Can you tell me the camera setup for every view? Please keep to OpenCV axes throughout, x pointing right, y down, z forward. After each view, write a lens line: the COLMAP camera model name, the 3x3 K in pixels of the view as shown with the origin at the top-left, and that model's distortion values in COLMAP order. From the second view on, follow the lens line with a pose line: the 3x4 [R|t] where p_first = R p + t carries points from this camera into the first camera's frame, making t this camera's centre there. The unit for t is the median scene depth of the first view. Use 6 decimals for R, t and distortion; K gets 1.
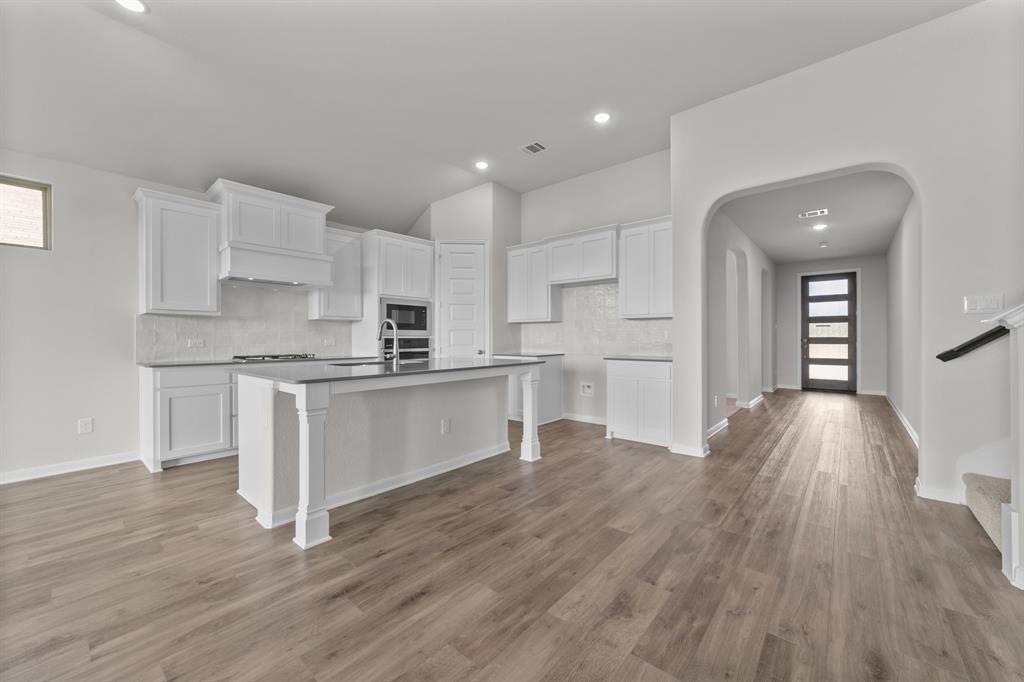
lens RADIAL K [[397.7, 0, 520.2], [0, 397.7, 339.3], [0, 0, 1]] dist [-0.009541, 0.006087]
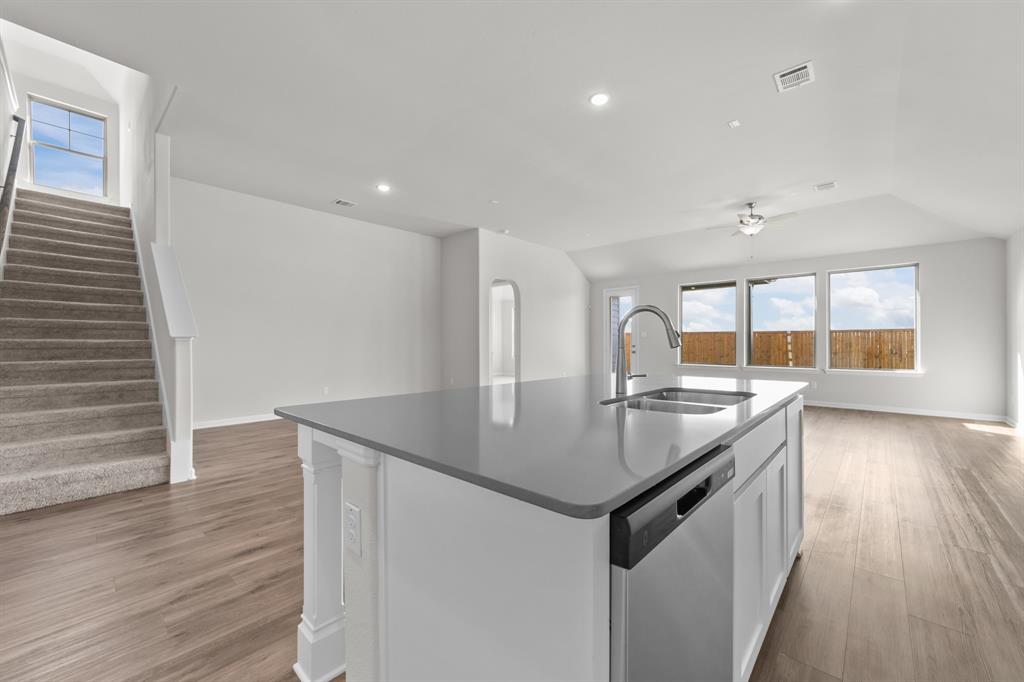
lens RADIAL K [[397.7, 0, 520.4], [0, 397.7, 344.1], [0, 0, 1]] dist [-0.009541, 0.006087]
pose [[-0.999265, 0.003321, 0.038189, -0.136402], [0.003553, 0.999976, 0.006008, -0.004068], [-0.038168, 0.006139, -0.999252, 1.072975]]
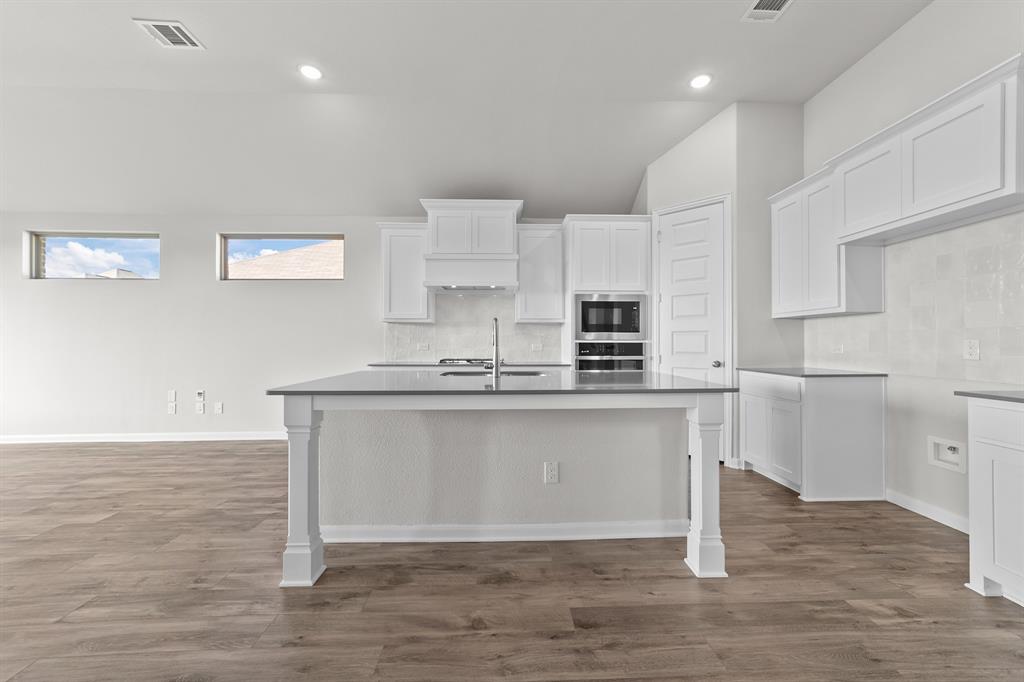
lens RADIAL K [[397.7, 0, 518.8], [0, 397.7, 337.4], [0, 0, 1]] dist [-0.009541, 0.006087]
pose [[0.670338, -0.007003, -0.742023, 0.200791], [-0.005171, 0.999887, -0.014109, -0.001276], [0.742038, 0.013295, 0.670226, 0.358154]]
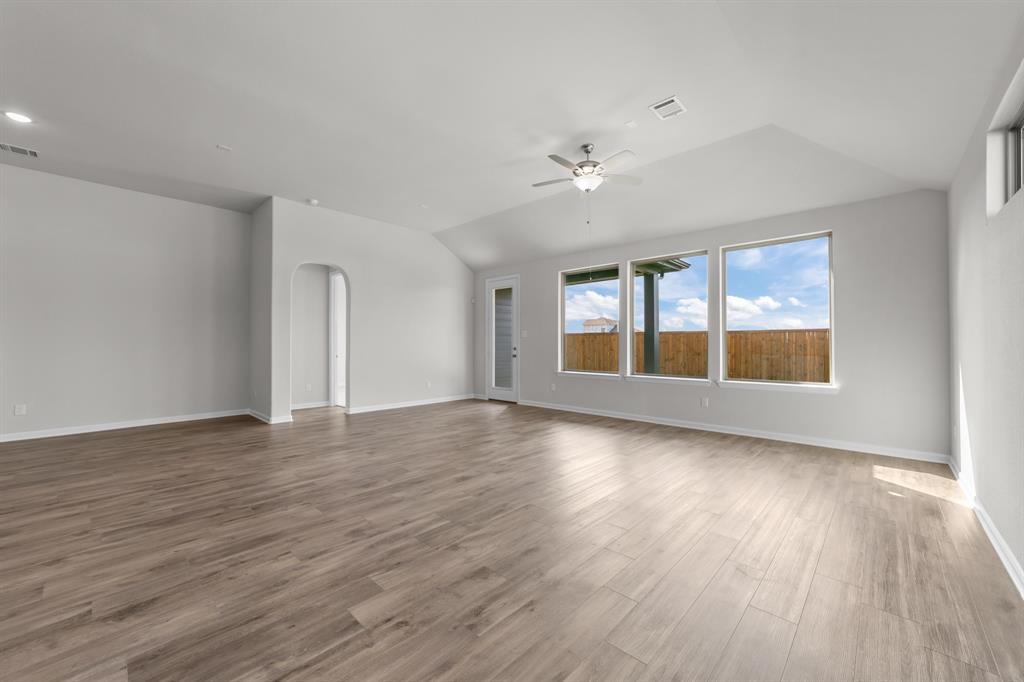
lens RADIAL K [[397.7, 0, 518.9], [0, 397.7, 339.1], [0, 0, 1]] dist [-0.009541, 0.006087]
pose [[-0.998663, 0.005372, 0.051410, -0.740398], [0.004795, 0.999924, -0.011336, -0.001749], [-0.051467, -0.011074, -0.998613, 0.651697]]
